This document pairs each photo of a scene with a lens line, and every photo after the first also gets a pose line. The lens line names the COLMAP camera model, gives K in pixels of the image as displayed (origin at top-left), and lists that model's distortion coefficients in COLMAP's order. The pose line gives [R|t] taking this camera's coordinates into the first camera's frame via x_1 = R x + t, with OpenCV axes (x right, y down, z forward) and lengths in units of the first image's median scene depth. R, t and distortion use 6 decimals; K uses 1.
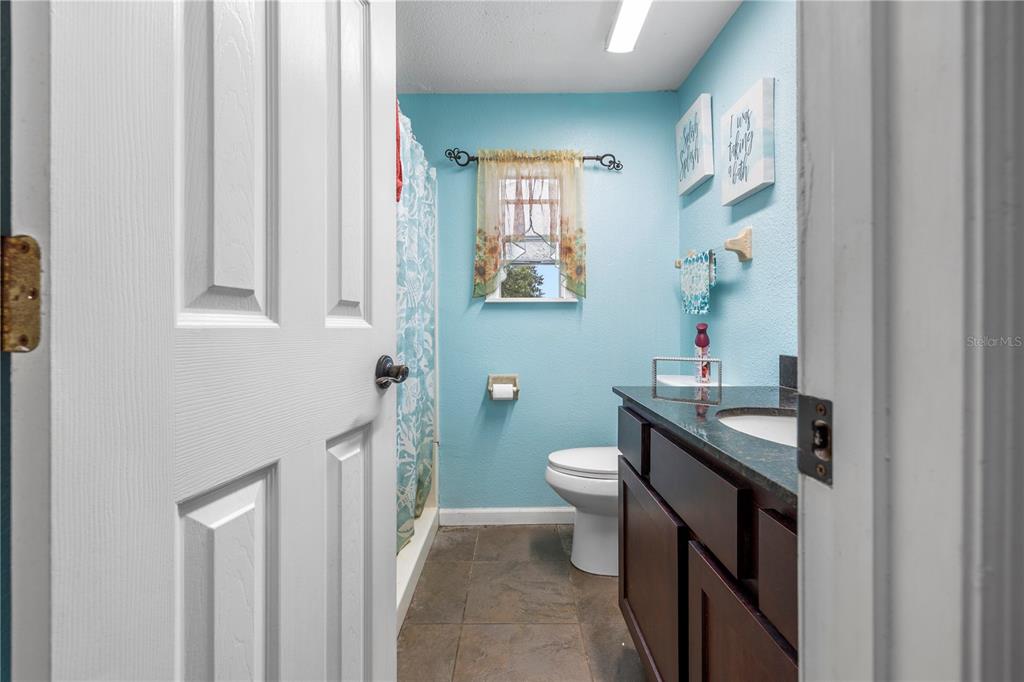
lens RADIAL K [[437.8, 0, 509.3], [0, 437.8, 333.3], [0, 0, 1]] dist [-0.004537, 0.001960]
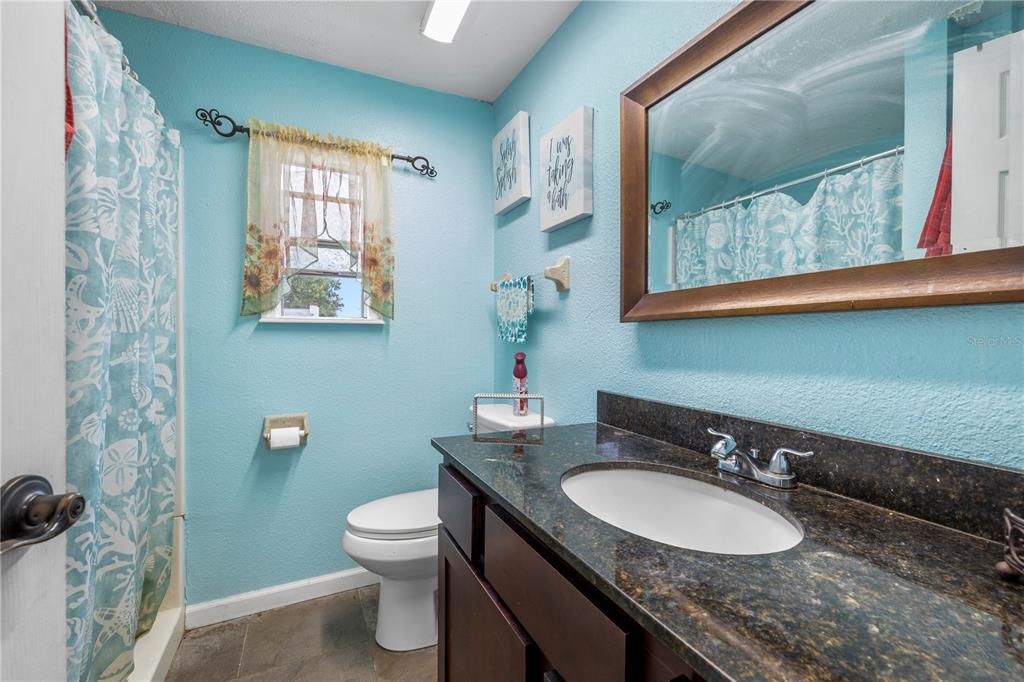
lens RADIAL K [[437.8, 0, 510.1], [0, 437.8, 342.0], [0, 0, 1]] dist [-0.004537, 0.001960]
pose [[0.902064, 0.004150, 0.431583, 0.010667], [-0.004482, 0.999990, -0.000249, -0.040374], [-0.431580, -0.001710, 0.902073, 0.135970]]
